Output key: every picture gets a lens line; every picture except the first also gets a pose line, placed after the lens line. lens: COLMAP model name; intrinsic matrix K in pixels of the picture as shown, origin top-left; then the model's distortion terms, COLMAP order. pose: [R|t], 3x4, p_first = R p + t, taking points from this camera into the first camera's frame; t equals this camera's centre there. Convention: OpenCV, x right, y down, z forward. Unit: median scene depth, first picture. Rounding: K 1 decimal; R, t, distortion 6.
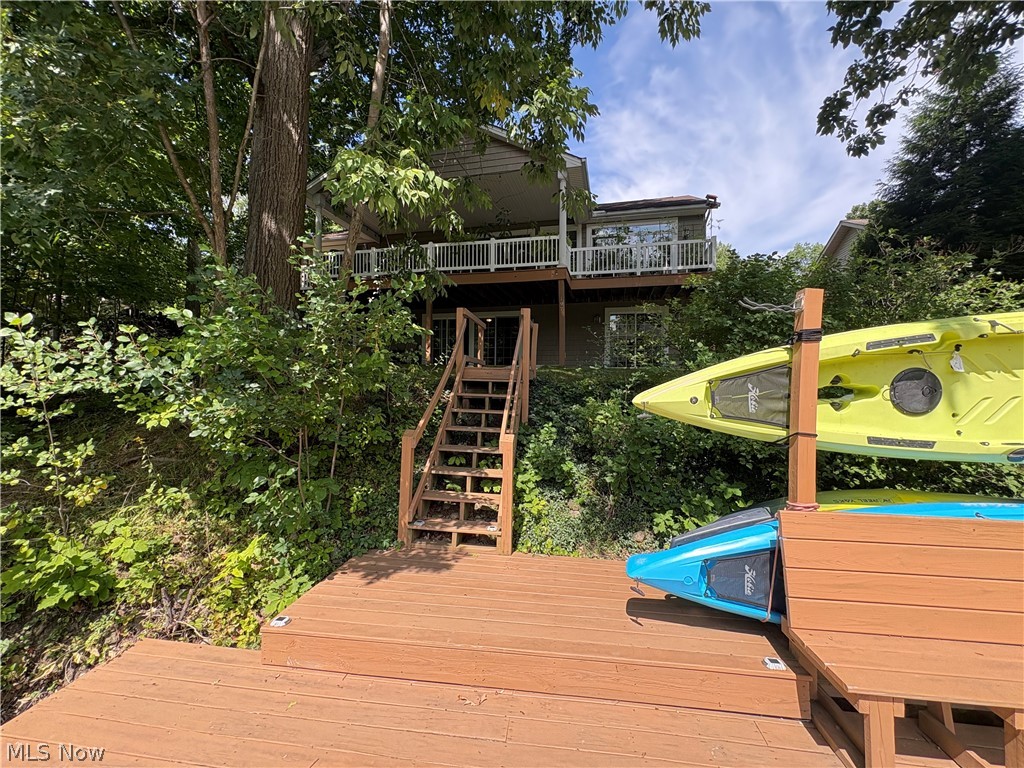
lens RADIAL K [[408.9, 0, 512.6], [0, 408.9, 389.4], [0, 0, 1]] dist [-0.001822, -0.000839]
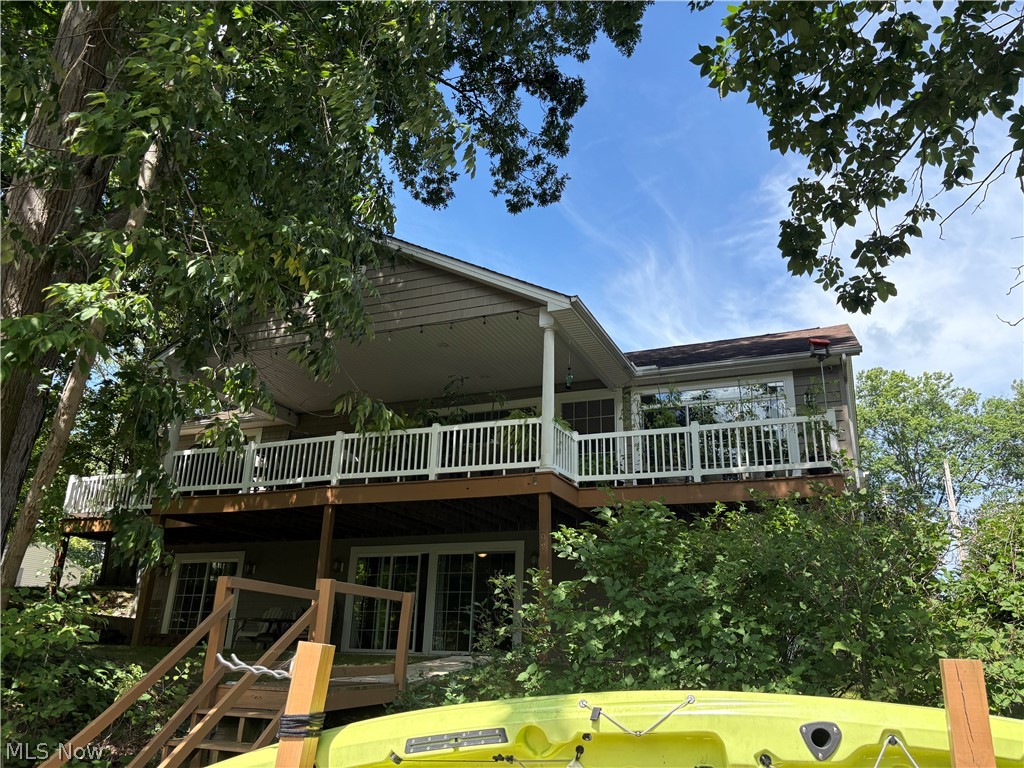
lens RADIAL K [[775.7, 0, 514.3], [0, 775.7, 375.2], [0, 0, 1]] dist [0.004119, -0.002177]
pose [[0.986022, -0.040396, -0.161644, 0.239528], [-0.020553, 0.933264, -0.358603, -0.039789], [0.165343, 0.356912, 0.919389, -0.021178]]
